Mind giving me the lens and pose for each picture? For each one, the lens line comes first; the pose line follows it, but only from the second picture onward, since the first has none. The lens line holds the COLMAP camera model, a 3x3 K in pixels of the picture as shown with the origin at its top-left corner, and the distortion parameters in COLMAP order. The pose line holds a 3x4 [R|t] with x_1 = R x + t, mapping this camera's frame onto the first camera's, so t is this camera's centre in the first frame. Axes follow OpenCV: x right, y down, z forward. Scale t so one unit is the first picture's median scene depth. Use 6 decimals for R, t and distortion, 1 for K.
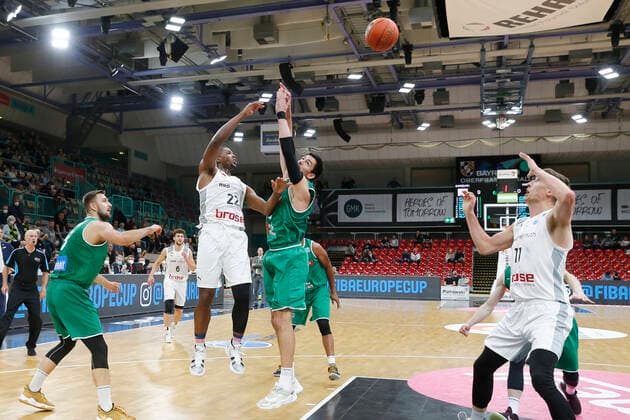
lens RADIAL K [[735.1, 0, 315.6], [0, 735.1, 227.2], [0, 0, 1]] dist [-0.000252, 0.000000]
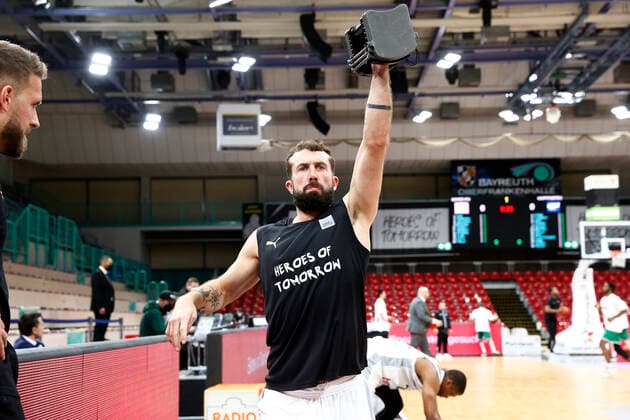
lens RADIAL K [[1000.1, 0, 292.2], [0, 1000.1, 235.4], [0, 0, 1]] dist [0.127557, 0.000000]
pose [[0.941562, -0.000394, 0.336840, -0.304993], [0.008790, 0.999688, -0.023401, 0.001870], [-0.336726, 0.024994, 0.941271, 0.115853]]
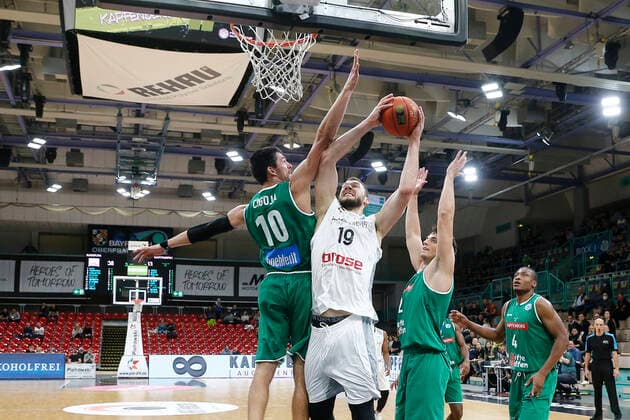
lens RADIAL K [[764.5, 0, 317.0], [0, 764.5, 274.0], [0, 0, 1]] dist [-0.024972, 0.000000]
pose [[0.820944, 0.042281, 0.569441, -0.118202], [-0.023306, 0.998905, -0.040571, -0.000018], [-0.570533, 0.020035, 0.821030, 0.043226]]
